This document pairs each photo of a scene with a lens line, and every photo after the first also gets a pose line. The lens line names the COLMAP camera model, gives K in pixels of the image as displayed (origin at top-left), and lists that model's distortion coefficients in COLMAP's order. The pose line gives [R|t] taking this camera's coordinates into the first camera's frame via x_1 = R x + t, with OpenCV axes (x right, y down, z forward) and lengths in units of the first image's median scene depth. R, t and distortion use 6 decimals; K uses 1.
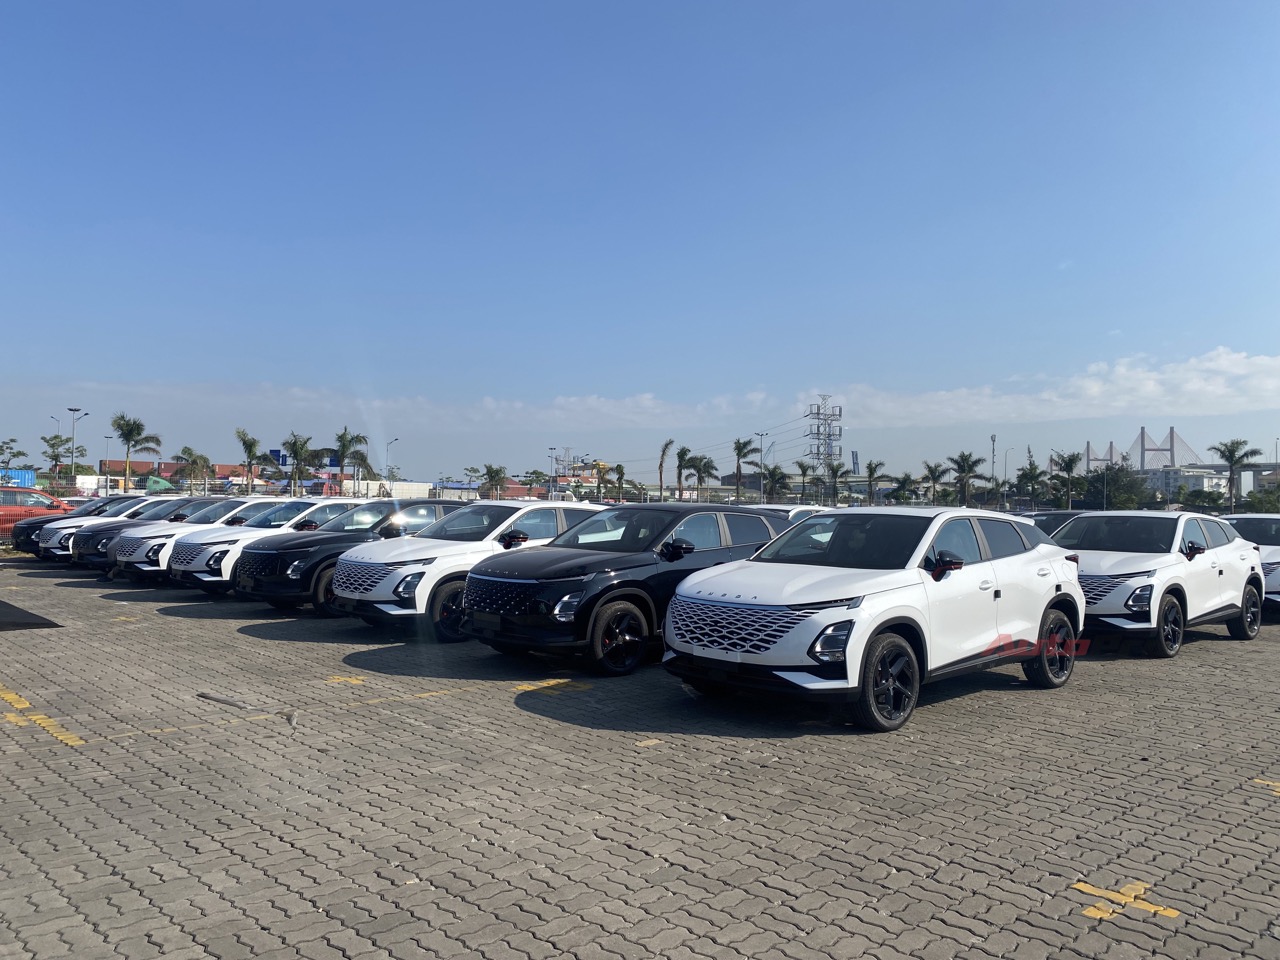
lens RADIAL K [[960.7, 0, 635.2], [0, 960.7, 465.3], [0, 0, 1]] dist [0.019514, -0.030801]
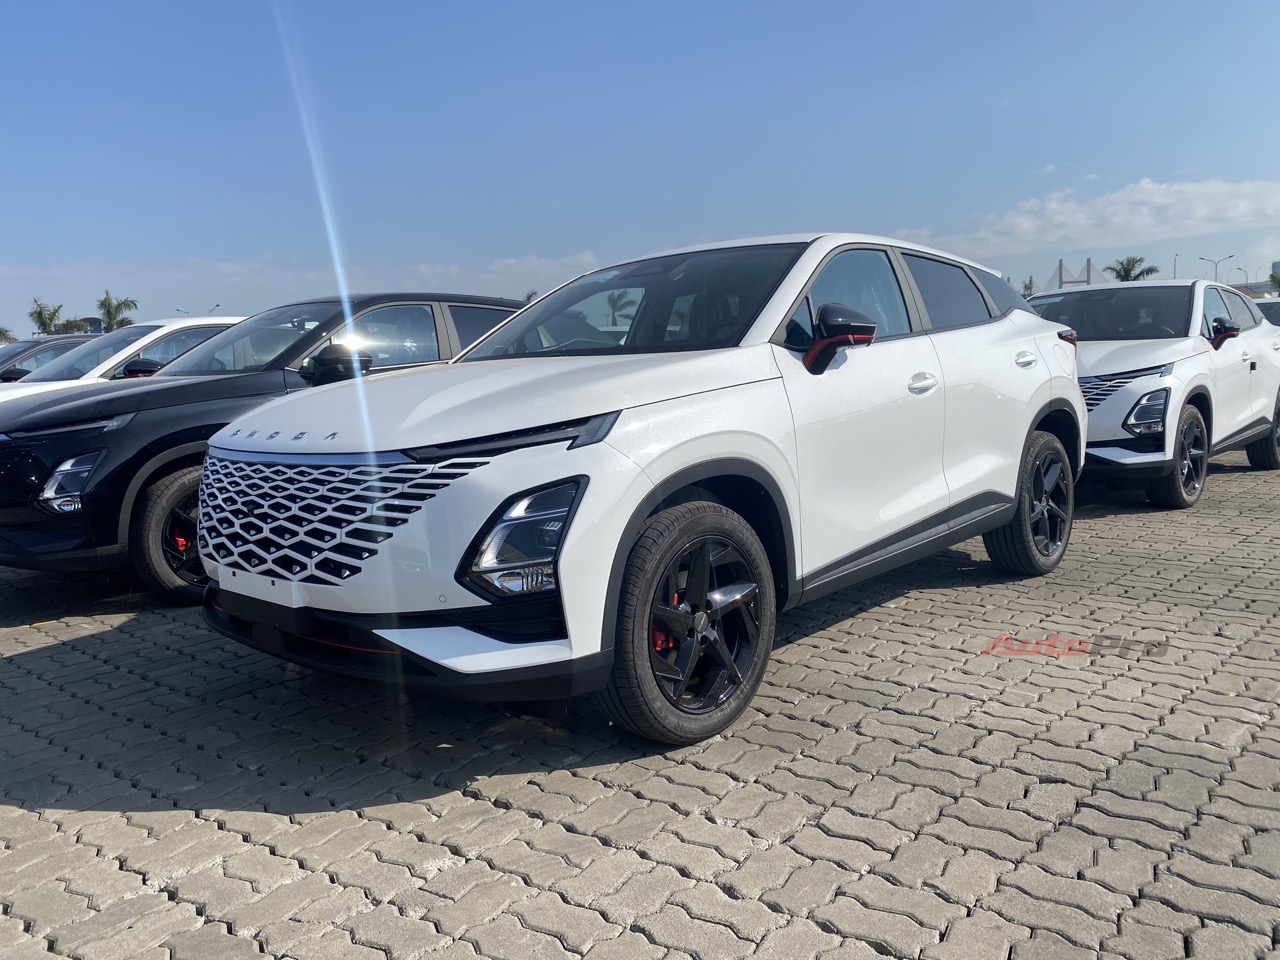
lens RADIAL K [[960.7, 0, 642.2], [0, 960.7, 473.9], [0, 0, 1]] dist [0.019514, -0.030801]
pose [[0.993900, -0.065667, 0.088606, 0.194586], [0.051957, 0.987469, 0.149017, 0.096016], [-0.097281, -0.143504, 0.984857, 0.574897]]
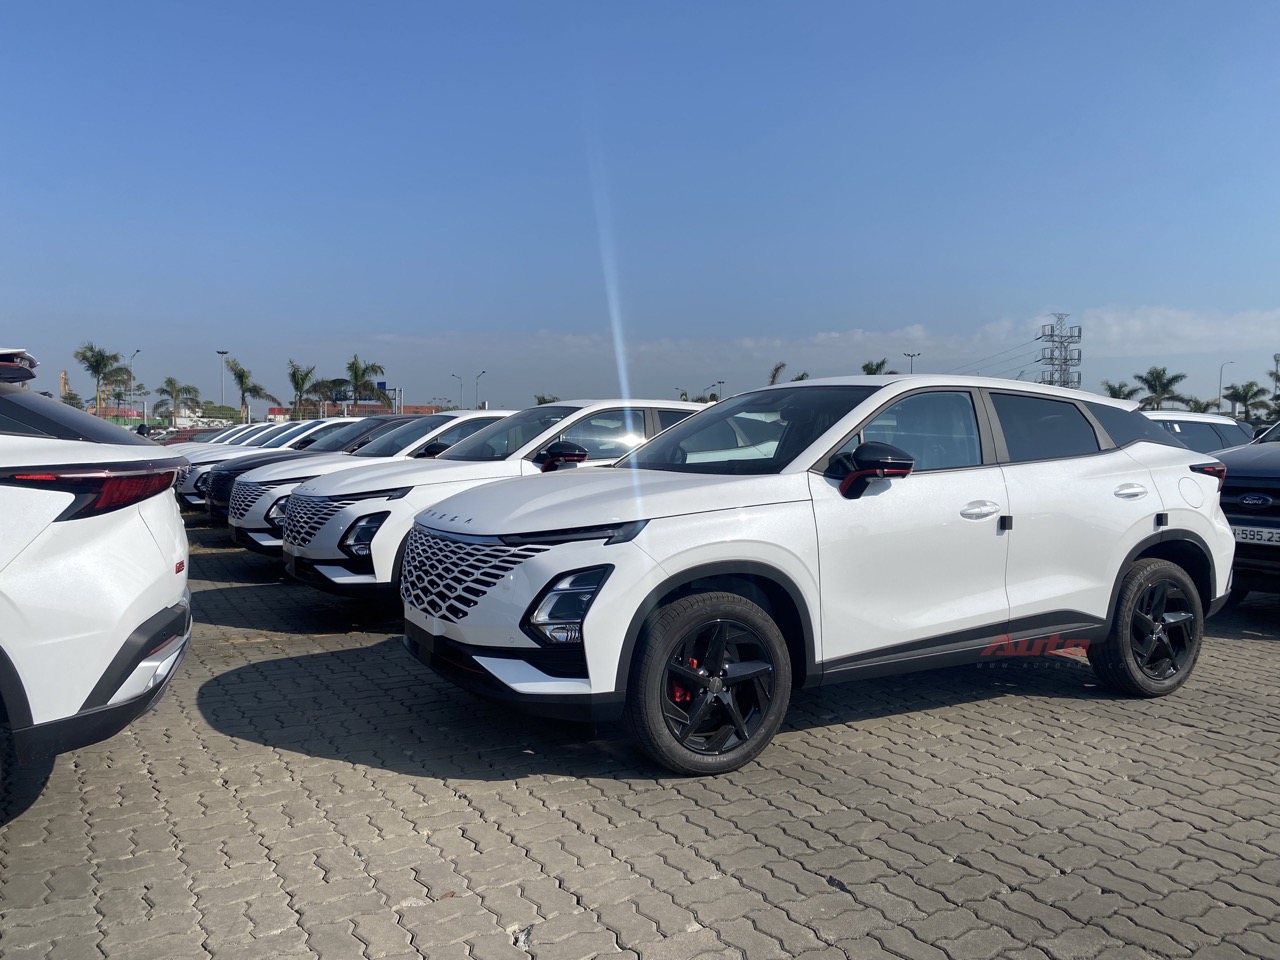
lens RADIAL K [[960.7, 0, 636.8], [0, 960.7, 480.7], [0, 0, 1]] dist [0.019514, -0.030801]
pose [[0.967286, 0.002372, -0.253679, 0.333340], [0.015517, 0.997531, 0.068496, 0.072425], [0.253215, -0.070191, 0.964860, 0.457289]]
